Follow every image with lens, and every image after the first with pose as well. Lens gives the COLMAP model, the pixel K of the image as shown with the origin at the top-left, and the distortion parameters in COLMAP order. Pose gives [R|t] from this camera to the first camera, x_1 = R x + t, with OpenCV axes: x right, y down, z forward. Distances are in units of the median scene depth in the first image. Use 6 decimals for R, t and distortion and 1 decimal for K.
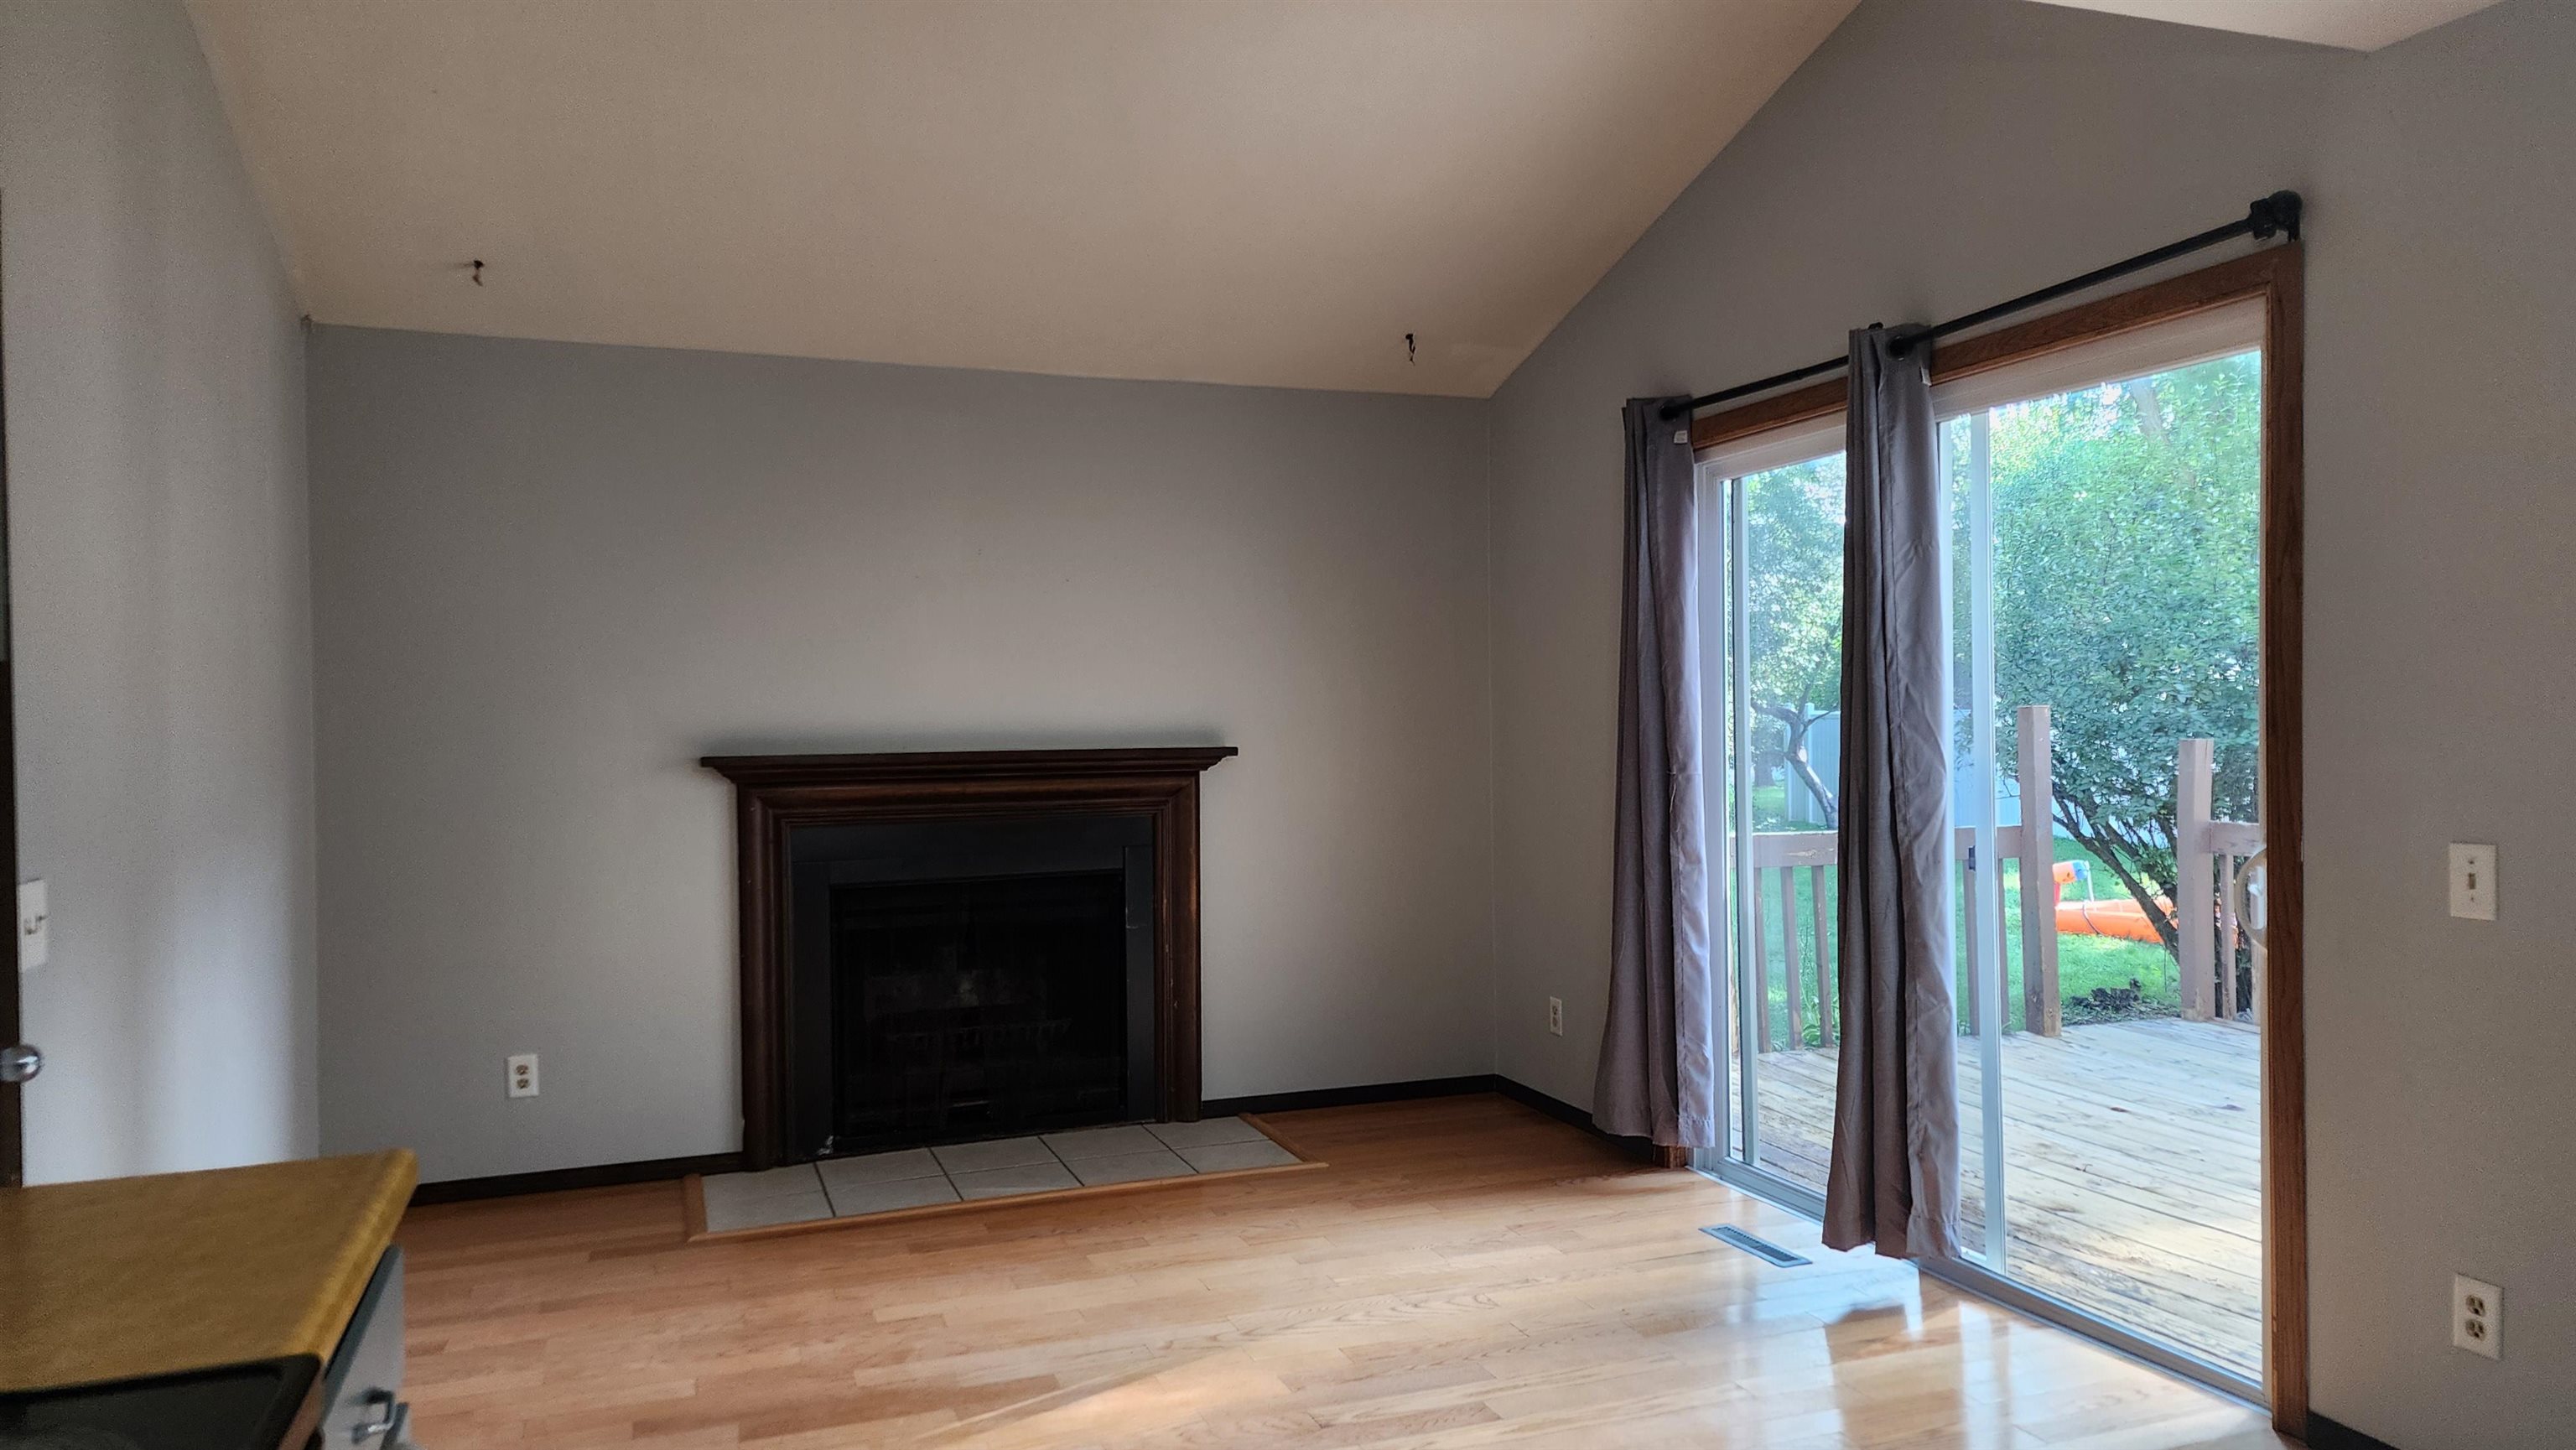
lens RADIAL K [[1739.0, 0, 1288.0], [0, 1739.0, 725.0], [0, 0, 1]] dist [0.017011, -0.002401]
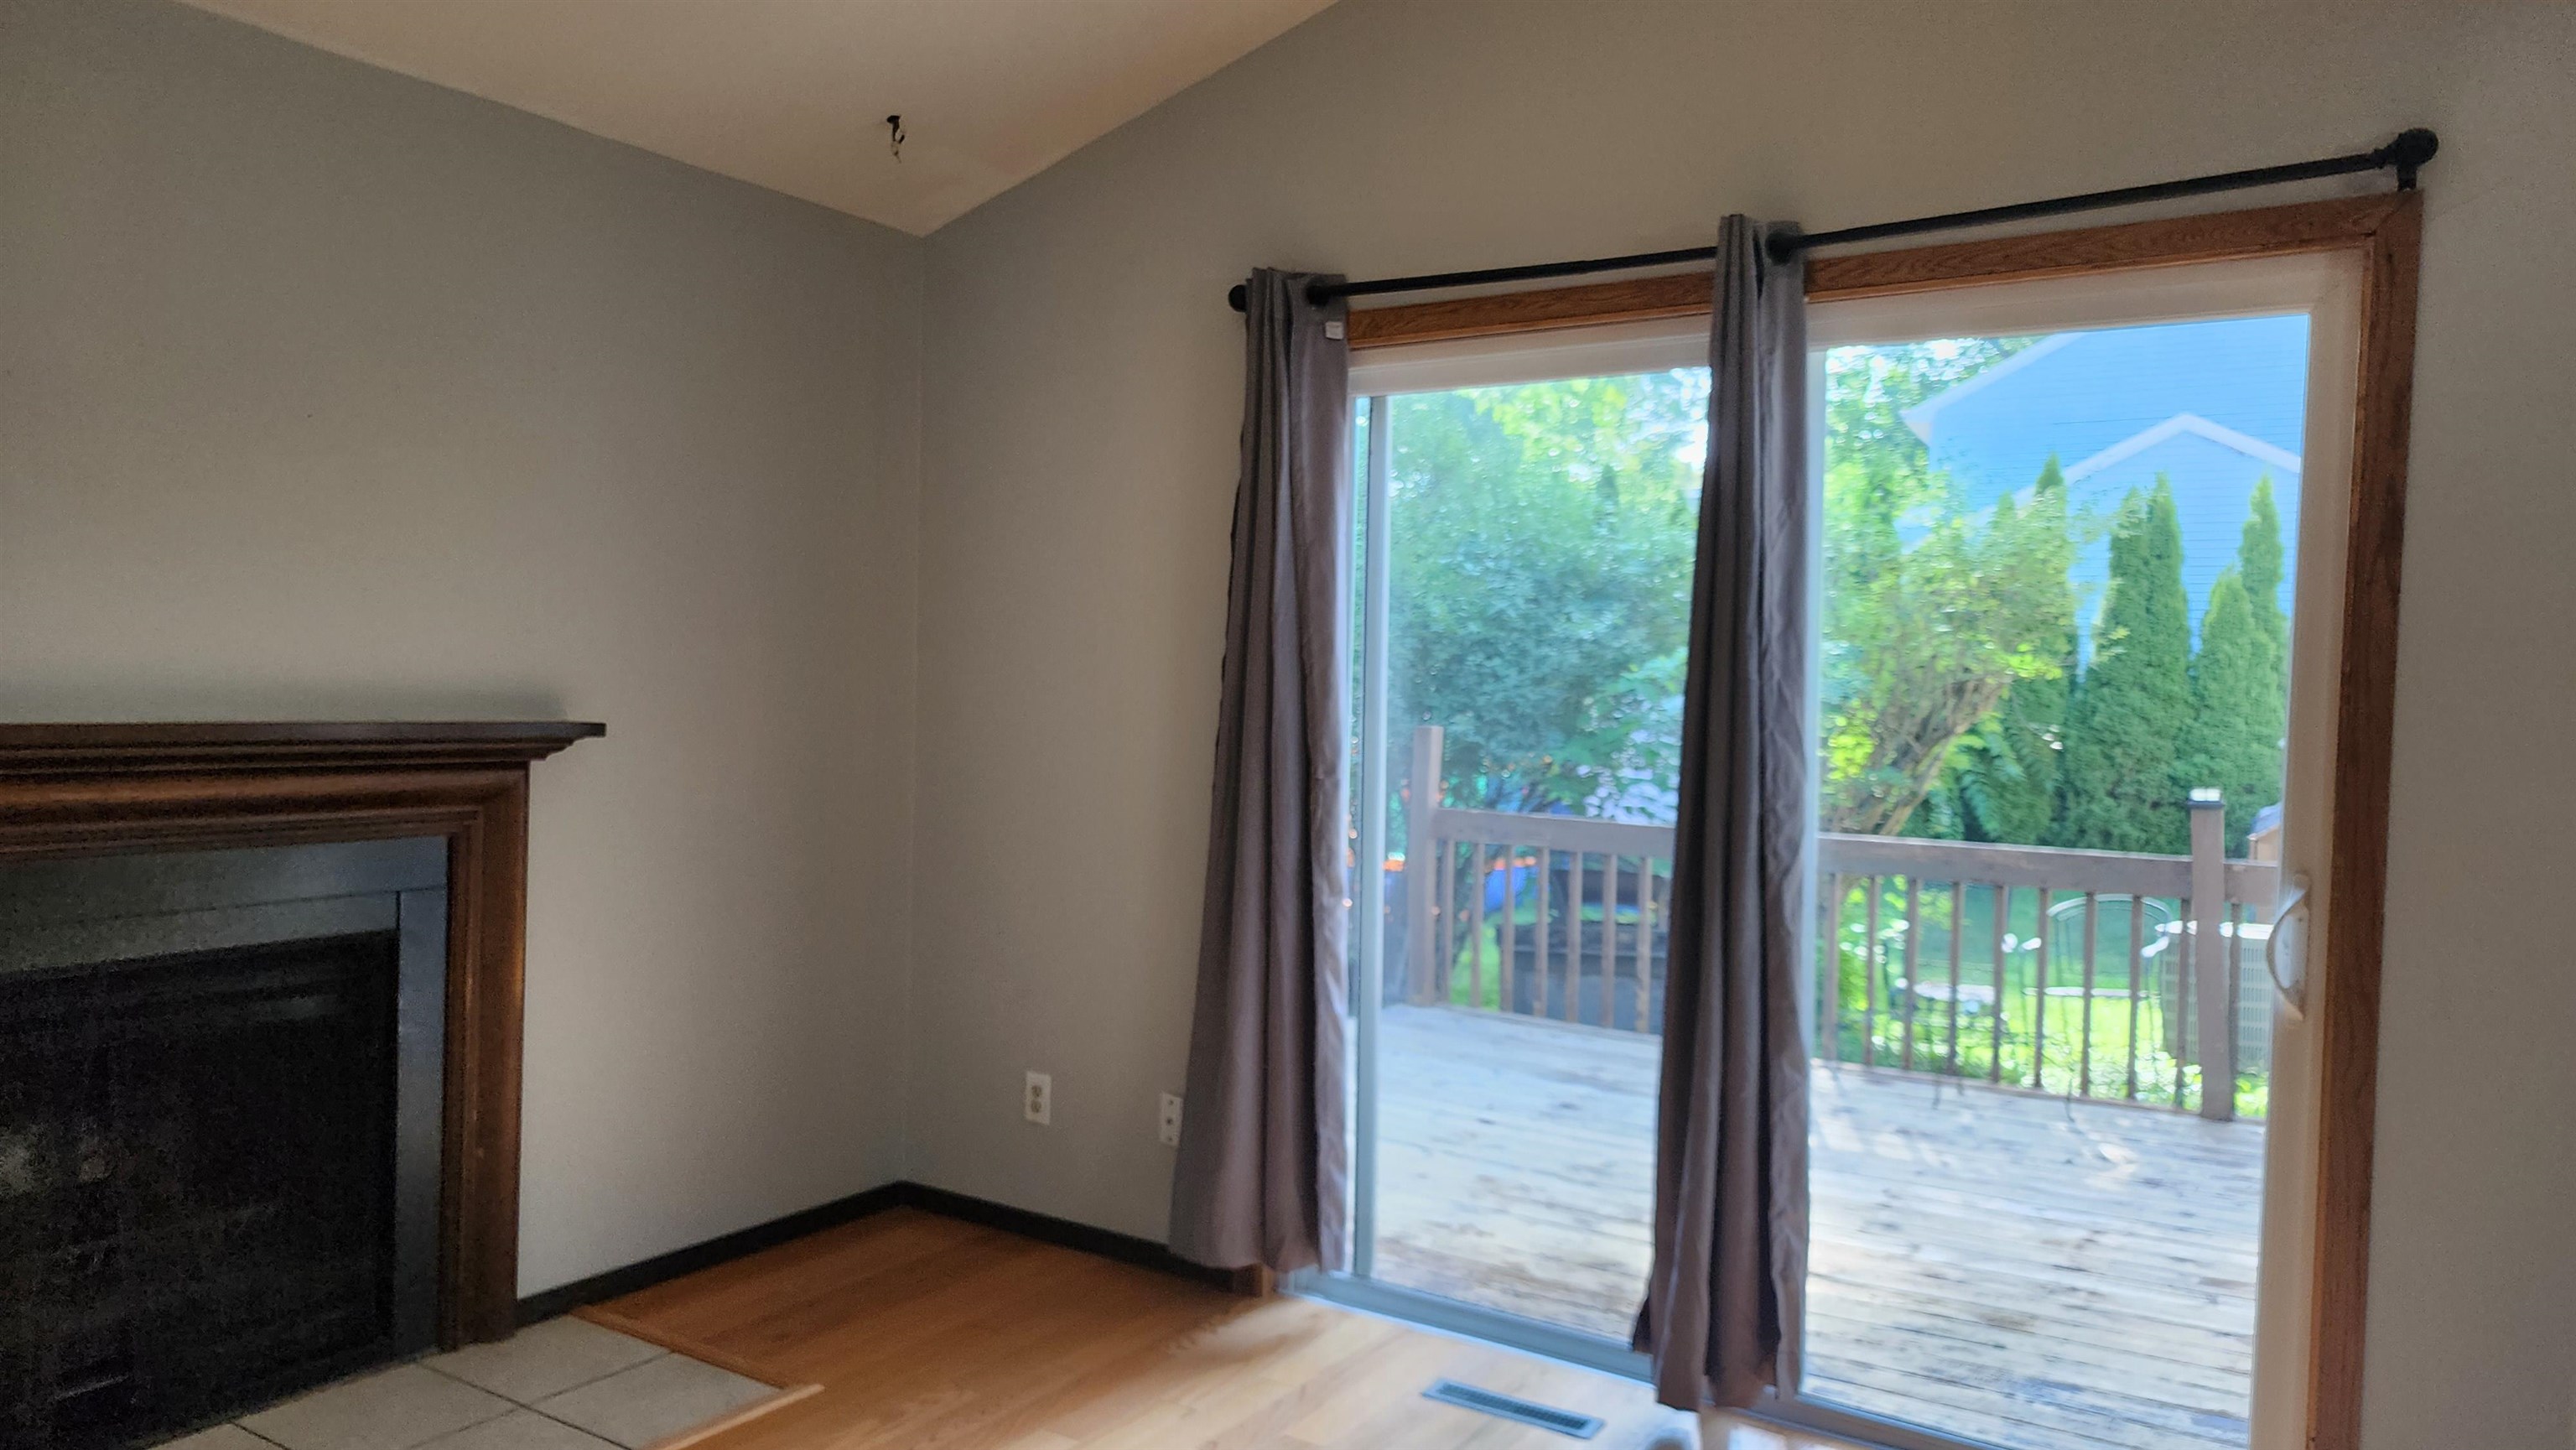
lens RADIAL K [[1739.0, 0, 1288.0], [0, 1739.0, 725.0], [0, 0, 1]] dist [0.017011, -0.002401]
pose [[0.798139, 0.022014, 0.602070, -0.239552], [-0.036103, 0.999284, 0.011323, -0.002962], [-0.601390, -0.030774, 0.798363, 0.408390]]
